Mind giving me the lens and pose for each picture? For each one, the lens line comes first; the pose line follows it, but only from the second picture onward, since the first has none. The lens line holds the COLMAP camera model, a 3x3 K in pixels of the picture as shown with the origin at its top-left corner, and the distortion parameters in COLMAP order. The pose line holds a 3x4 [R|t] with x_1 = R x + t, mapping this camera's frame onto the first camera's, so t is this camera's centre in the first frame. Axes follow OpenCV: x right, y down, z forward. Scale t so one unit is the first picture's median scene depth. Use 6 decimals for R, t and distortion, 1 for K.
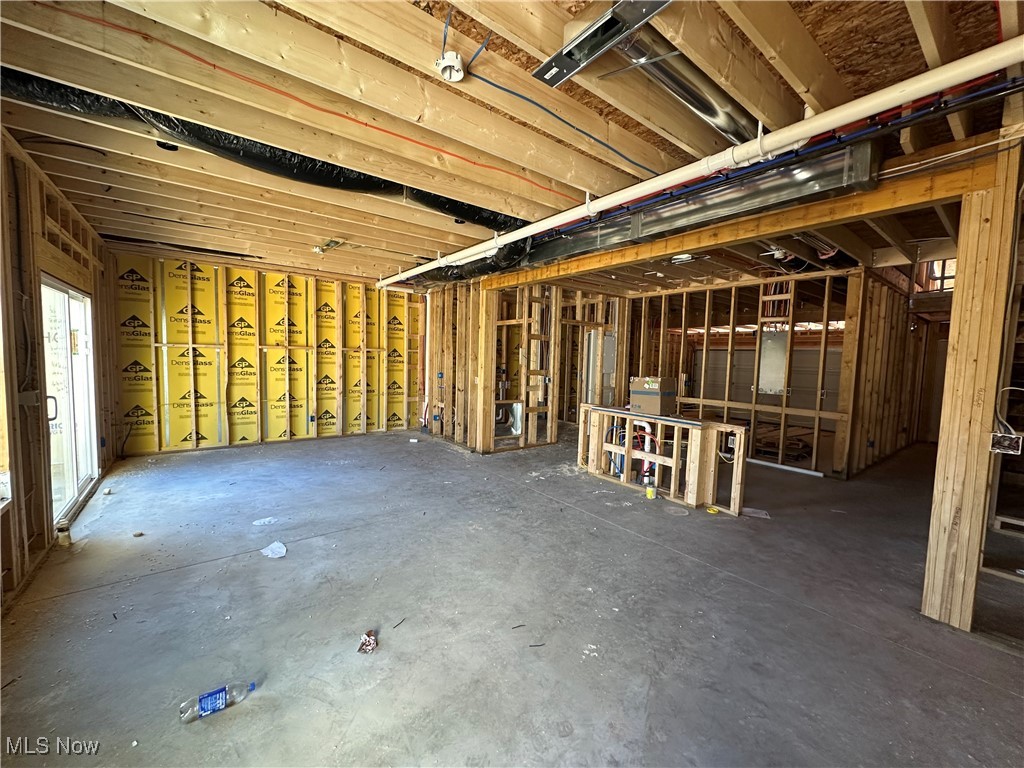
lens RADIAL K [[406.7, 0, 509.9], [0, 406.7, 383.0], [0, 0, 1]] dist [-0.005609, 0.000323]
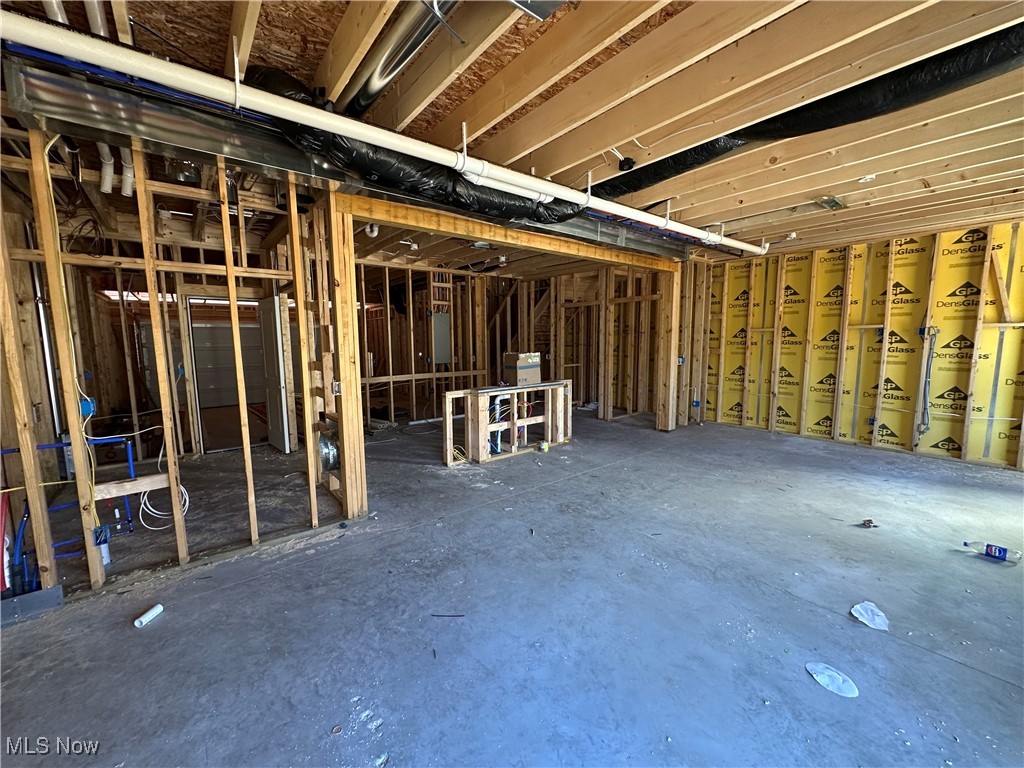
lens RADIAL K [[406.7, 0, 511.7], [0, 406.7, 383.9], [0, 0, 1]] dist [-0.005609, 0.000323]
pose [[-0.024200, -0.140705, 0.989756, -0.888492], [0.075234, 0.986982, 0.142151, -0.103999], [-0.996872, 0.077903, -0.013299, 1.176345]]
